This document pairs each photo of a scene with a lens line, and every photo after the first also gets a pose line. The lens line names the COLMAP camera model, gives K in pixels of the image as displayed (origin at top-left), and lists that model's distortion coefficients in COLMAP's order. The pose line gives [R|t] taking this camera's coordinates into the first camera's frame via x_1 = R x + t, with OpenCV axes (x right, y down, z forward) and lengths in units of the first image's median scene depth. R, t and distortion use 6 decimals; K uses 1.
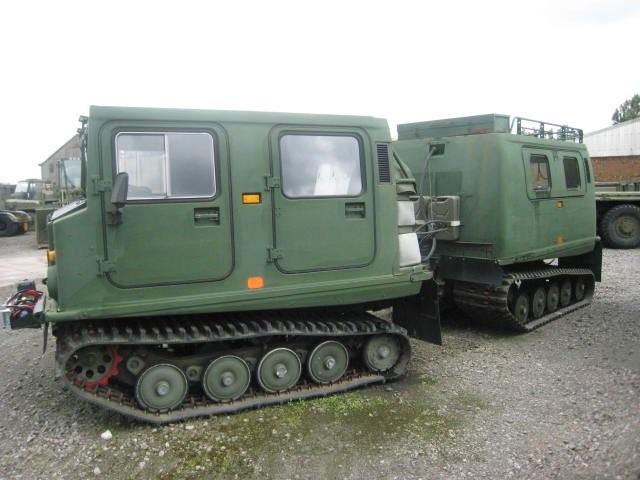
lens RADIAL K [[552.1, 0, 320.0], [0, 552.1, 240.0], [0, 0, 1]] dist [-0.116546, 0.010588]
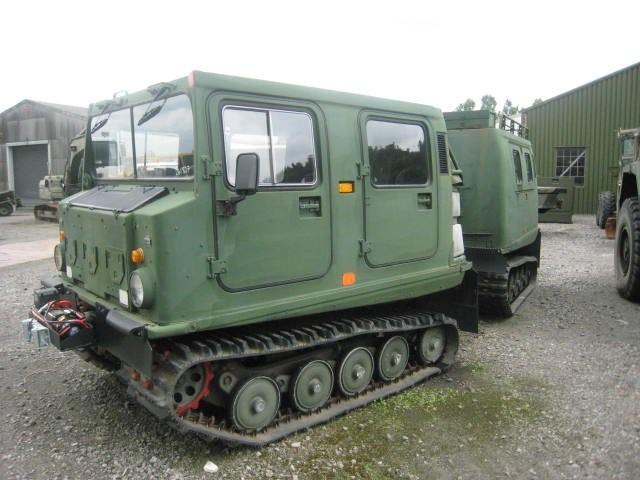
lens RADIAL K [[552.1, 0, 320.0], [0, 552.1, 240.0], [0, 0, 1]] dist [-0.116546, 0.010588]
pose [[0.952851, -0.015959, 0.303019, -0.437698], [0.011481, 0.999797, 0.016551, -0.003322], [-0.303222, -0.012292, 0.952841, 0.134508]]
